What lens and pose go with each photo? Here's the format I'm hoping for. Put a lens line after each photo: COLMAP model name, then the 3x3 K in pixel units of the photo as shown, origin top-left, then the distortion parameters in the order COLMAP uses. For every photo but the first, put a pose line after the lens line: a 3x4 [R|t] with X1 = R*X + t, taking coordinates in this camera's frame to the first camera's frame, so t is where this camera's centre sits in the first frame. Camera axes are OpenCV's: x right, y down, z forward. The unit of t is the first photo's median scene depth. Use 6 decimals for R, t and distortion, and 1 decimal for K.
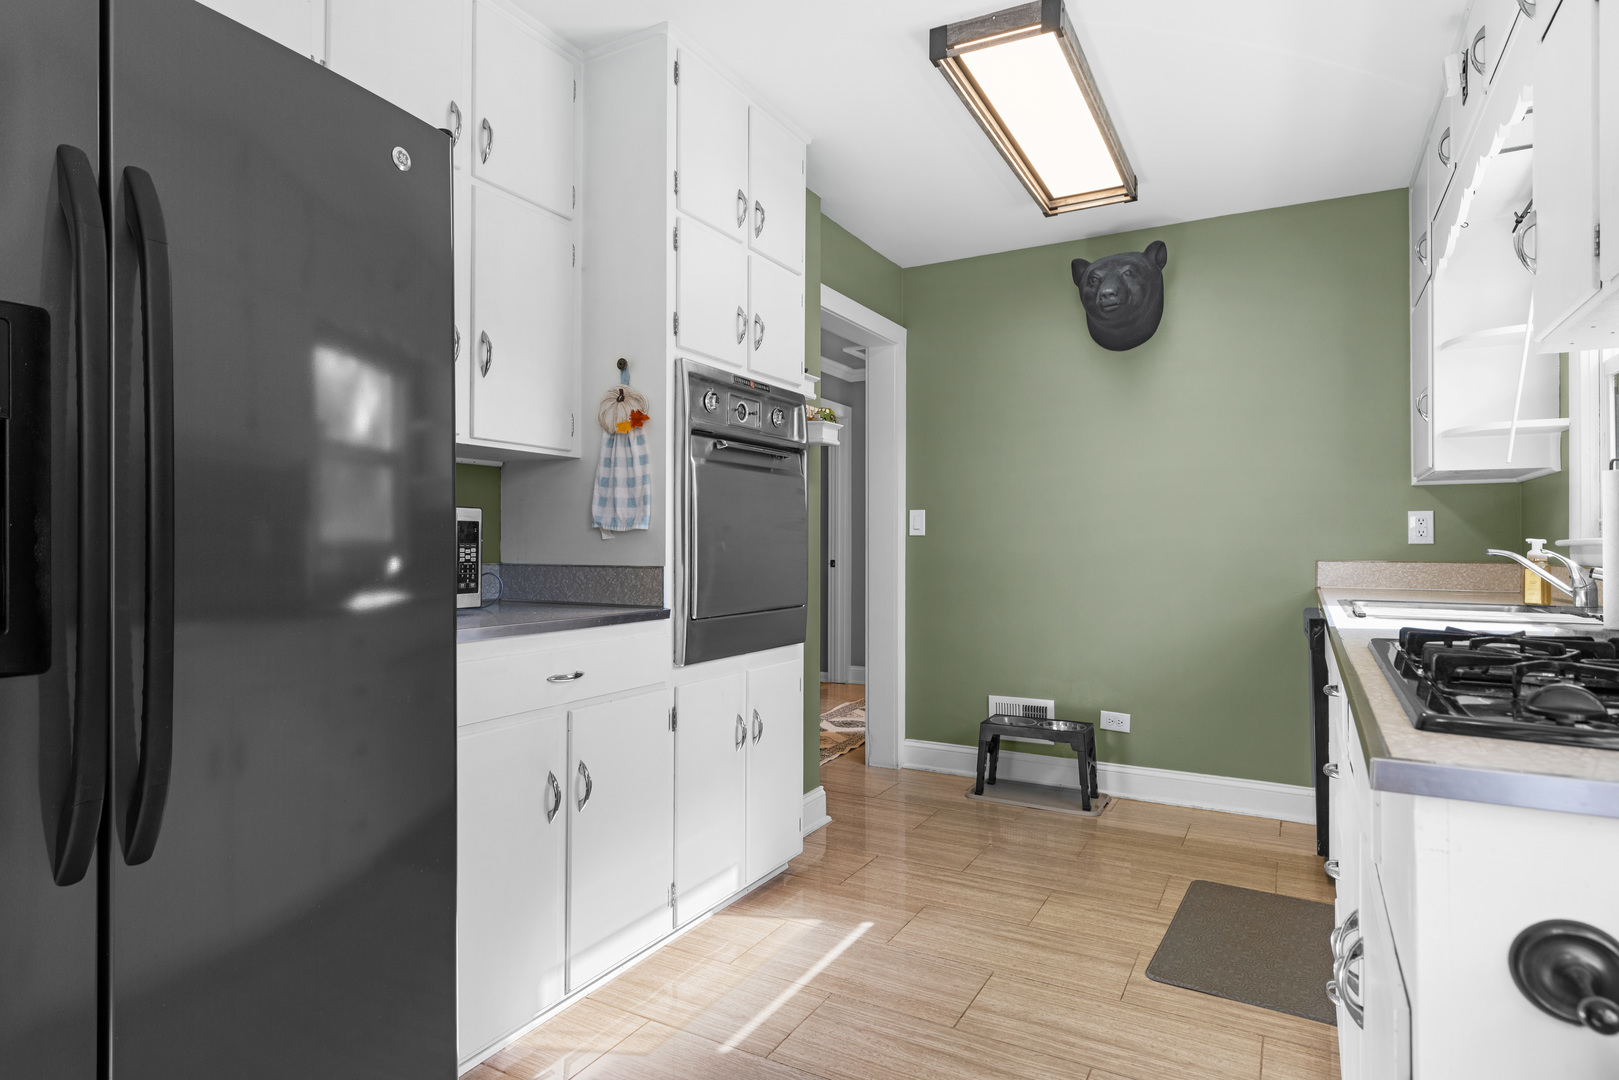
lens RADIAL K [[890.1, 0, 813.5], [0, 890.1, 535.8], [0, 0, 1]] dist [0.007714, 0.001040]
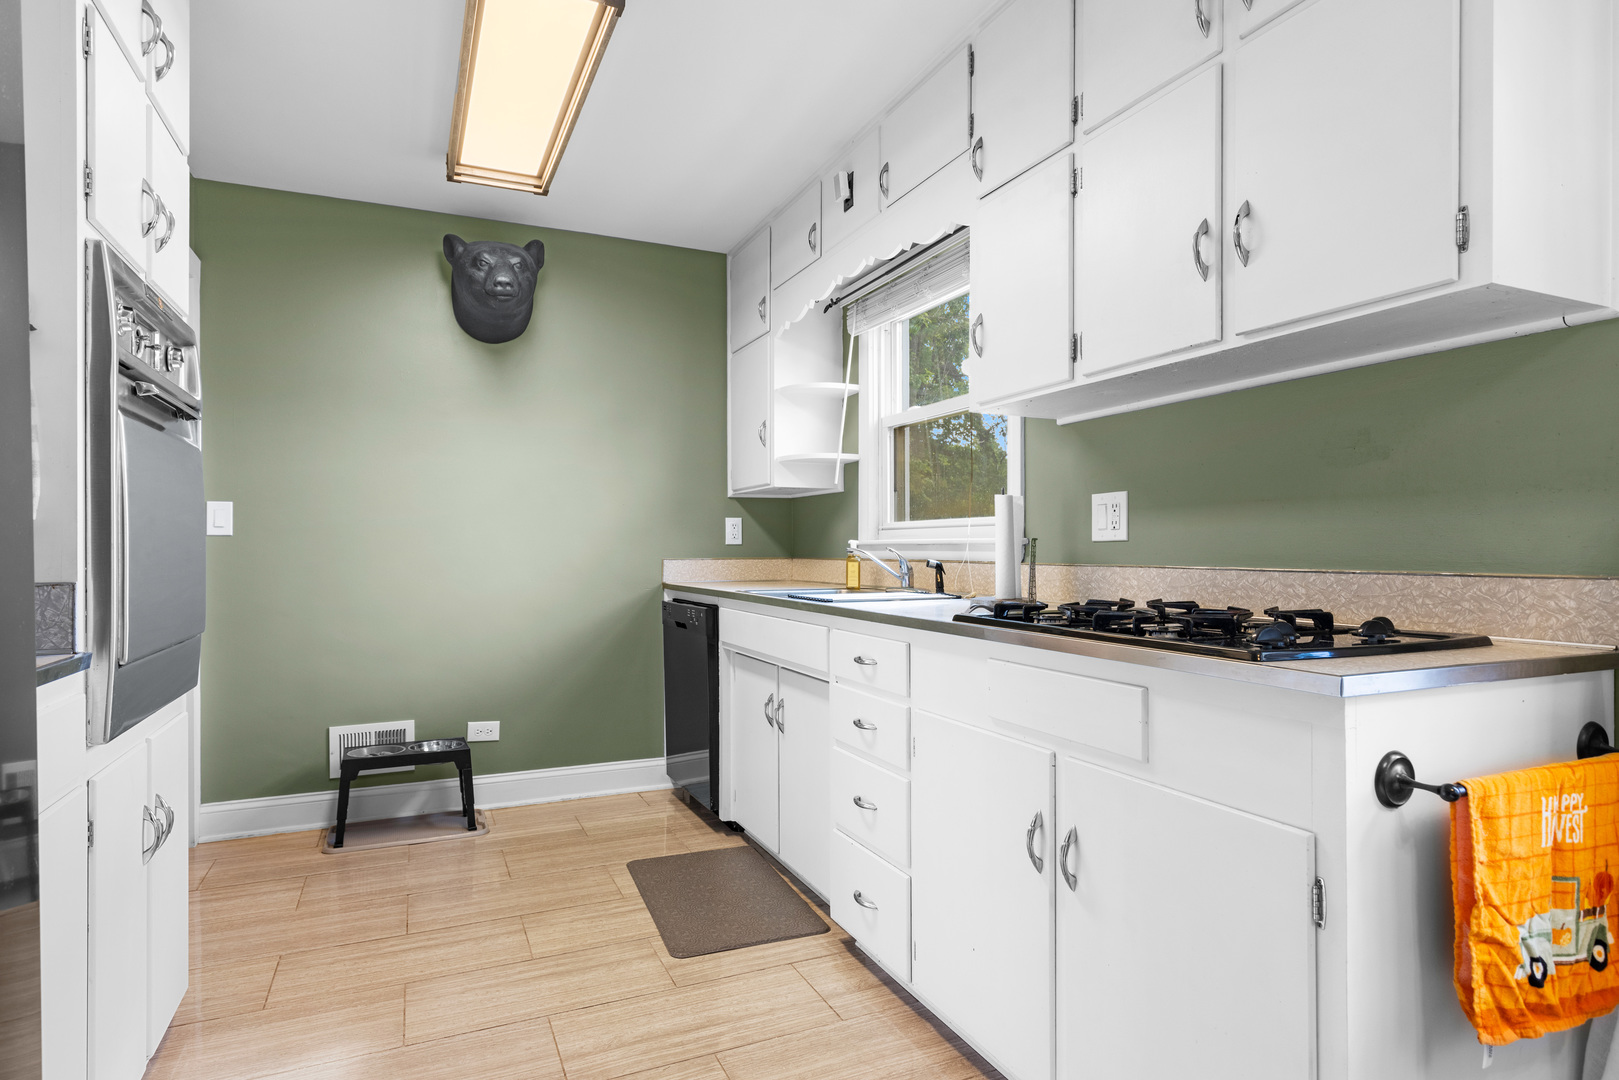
lens RADIAL K [[890.1, 0, 813.6], [0, 890.1, 548.8], [0, 0, 1]] dist [0.007714, 0.001040]
pose [[0.597884, -0.006082, 0.801559, -0.247945], [-0.002782, 0.999949, 0.009662, 0.003172], [-0.801578, -0.008007, 0.597837, 0.170377]]
